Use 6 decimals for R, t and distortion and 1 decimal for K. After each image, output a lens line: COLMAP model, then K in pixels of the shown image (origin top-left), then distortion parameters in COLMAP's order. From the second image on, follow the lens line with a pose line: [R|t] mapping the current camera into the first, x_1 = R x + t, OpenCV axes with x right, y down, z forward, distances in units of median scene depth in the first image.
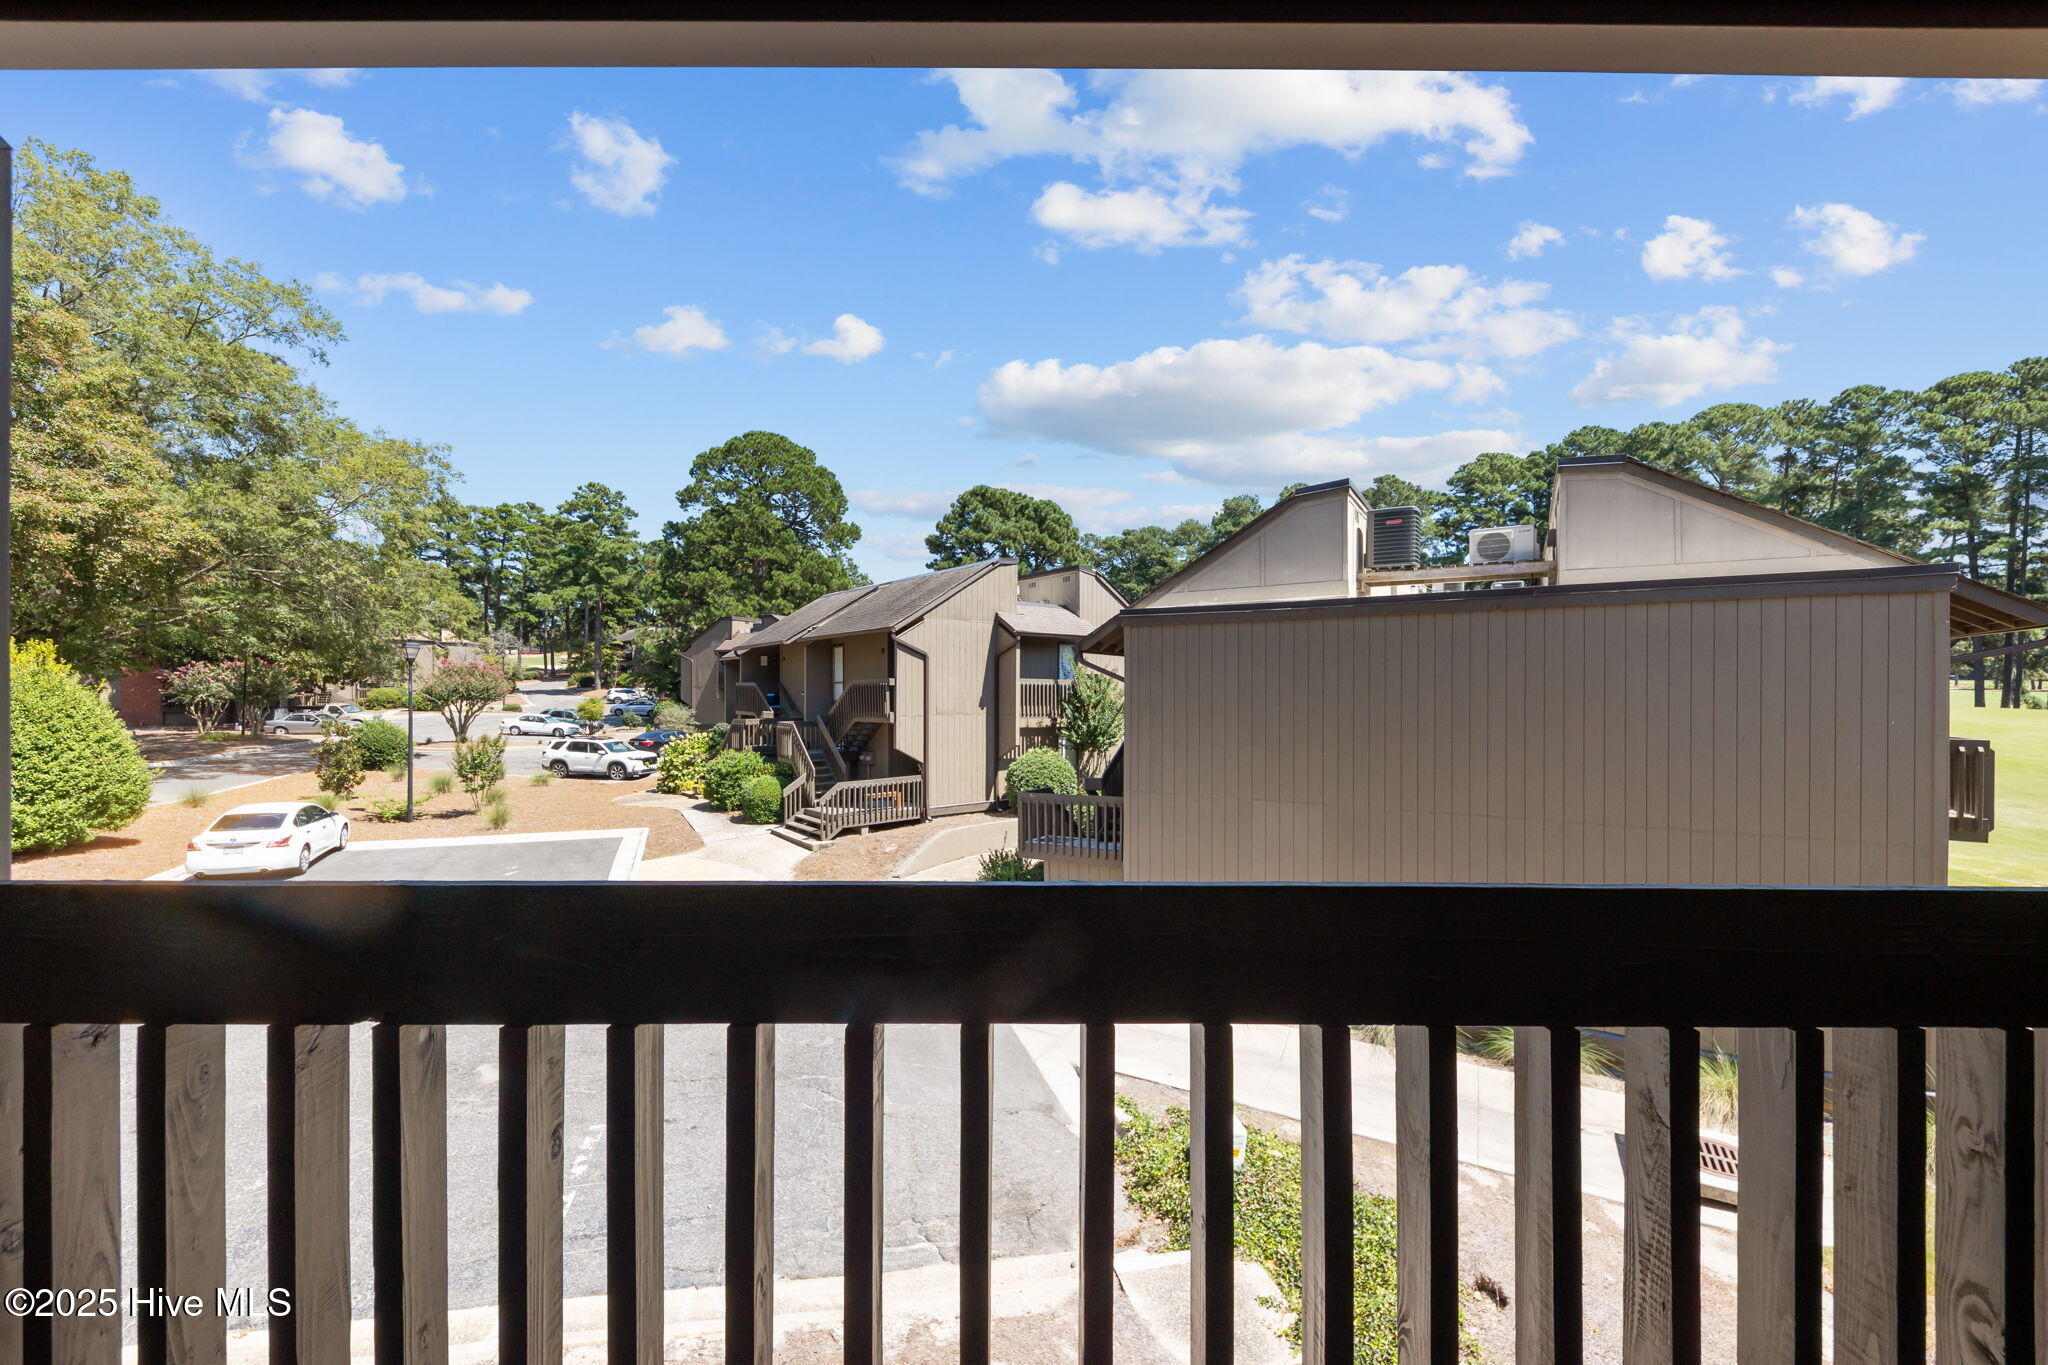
lens RADIAL K [[885.4, 0, 1024.4], [0, 885.4, 692.7], [0, 0, 1]] dist [0.013648, -0.011222]
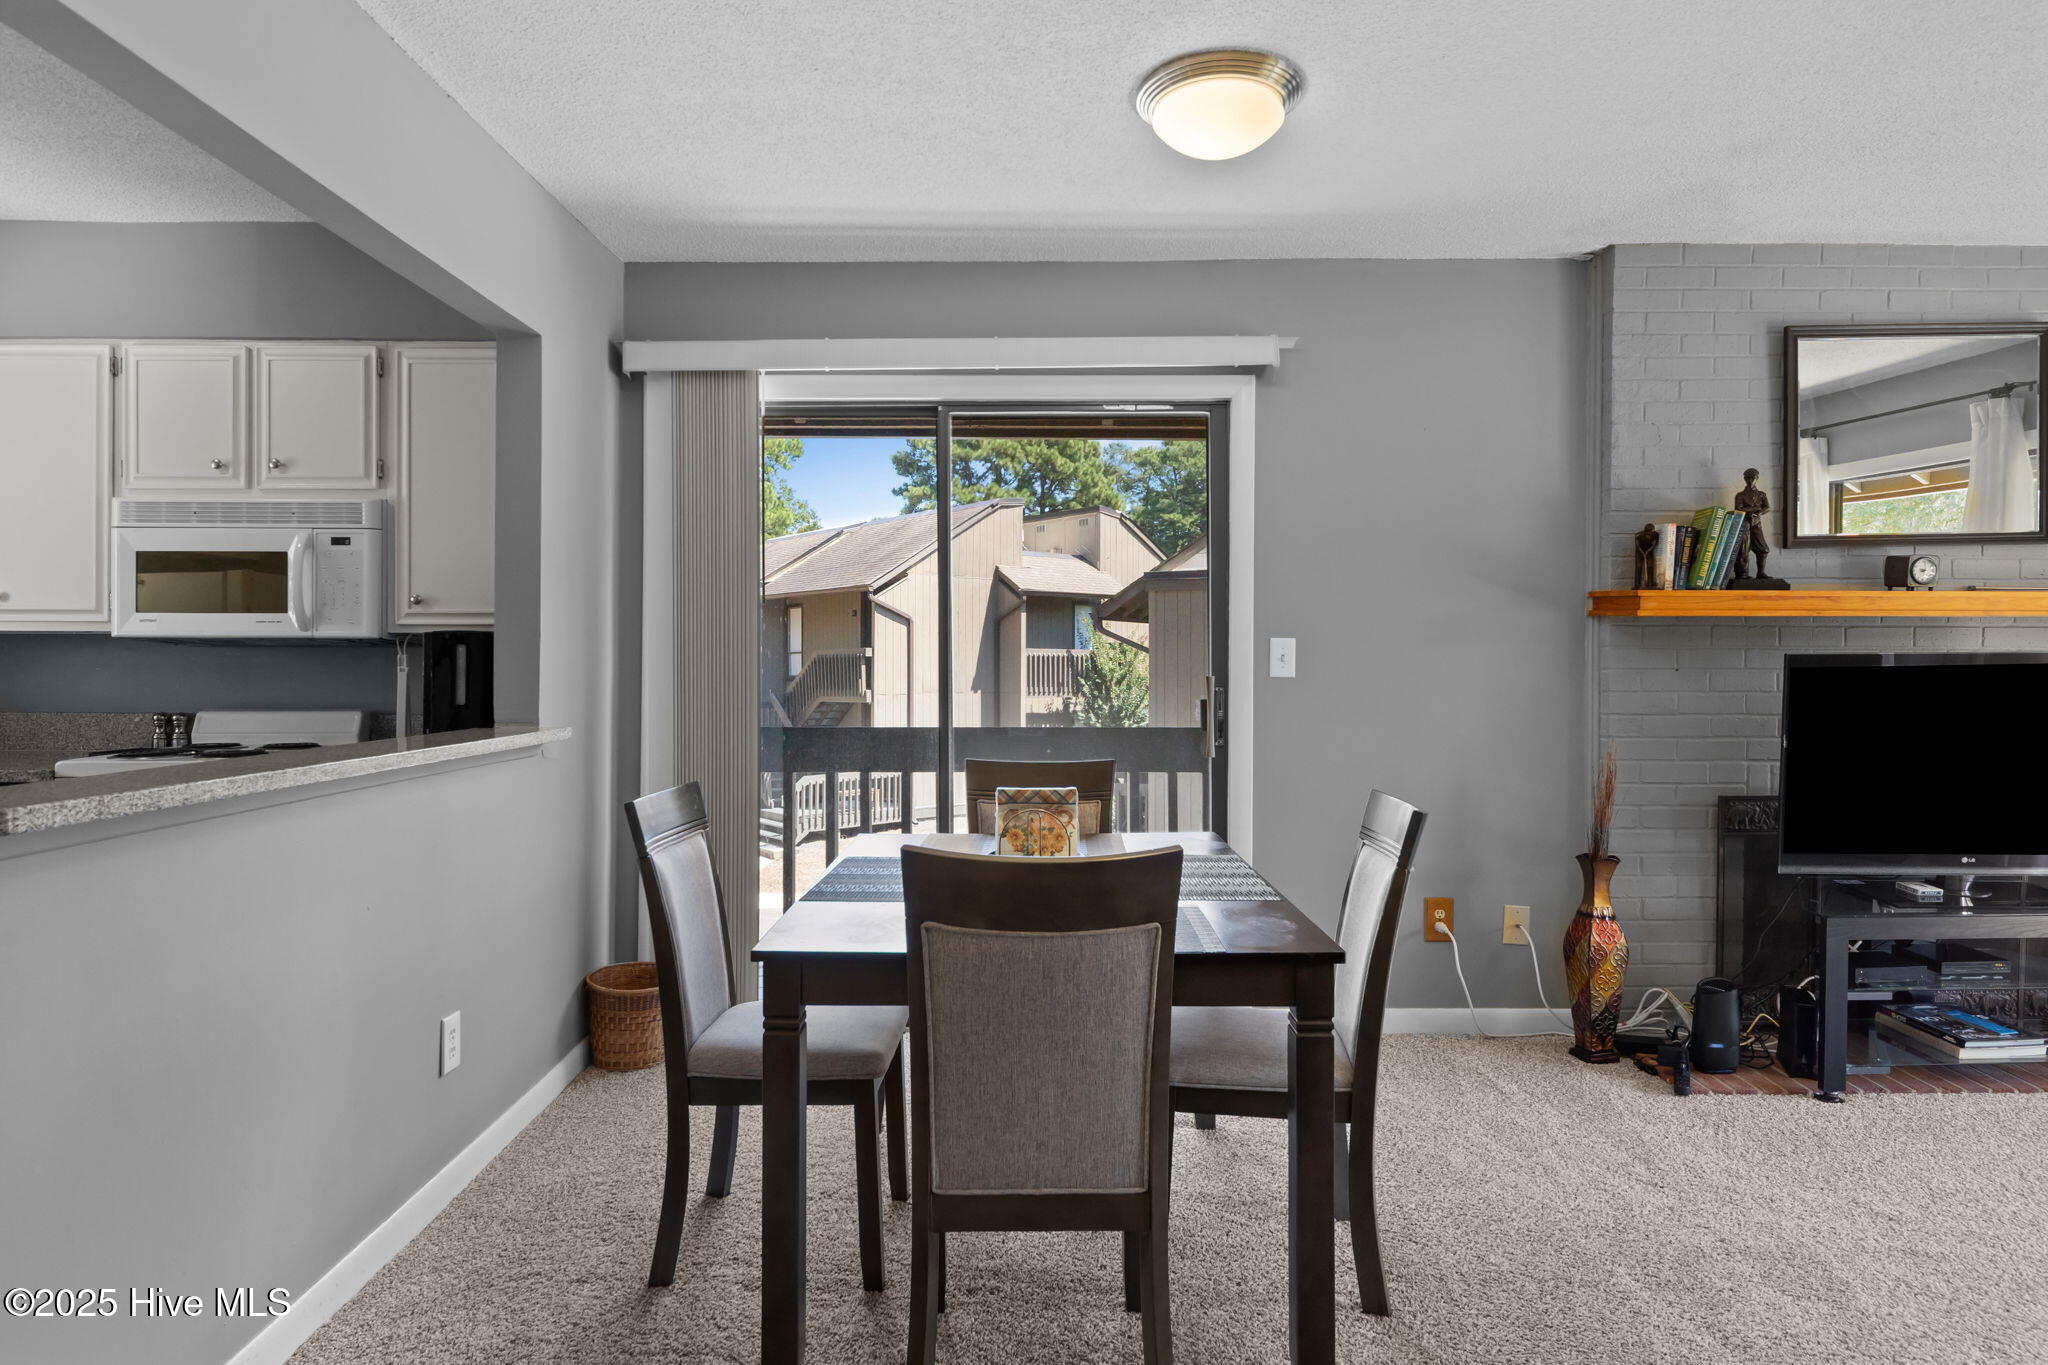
lens RADIAL K [[885.4, 0, 1024.4], [0, 885.4, 692.7], [0, 0, 1]] dist [0.013648, -0.011222]
pose [[0.999815, -0.000323, -0.019238, 0.009306], [0.000914, 0.999527, 0.030726, -0.000342], [0.019219, -0.030738, 0.999343, 0.195828]]
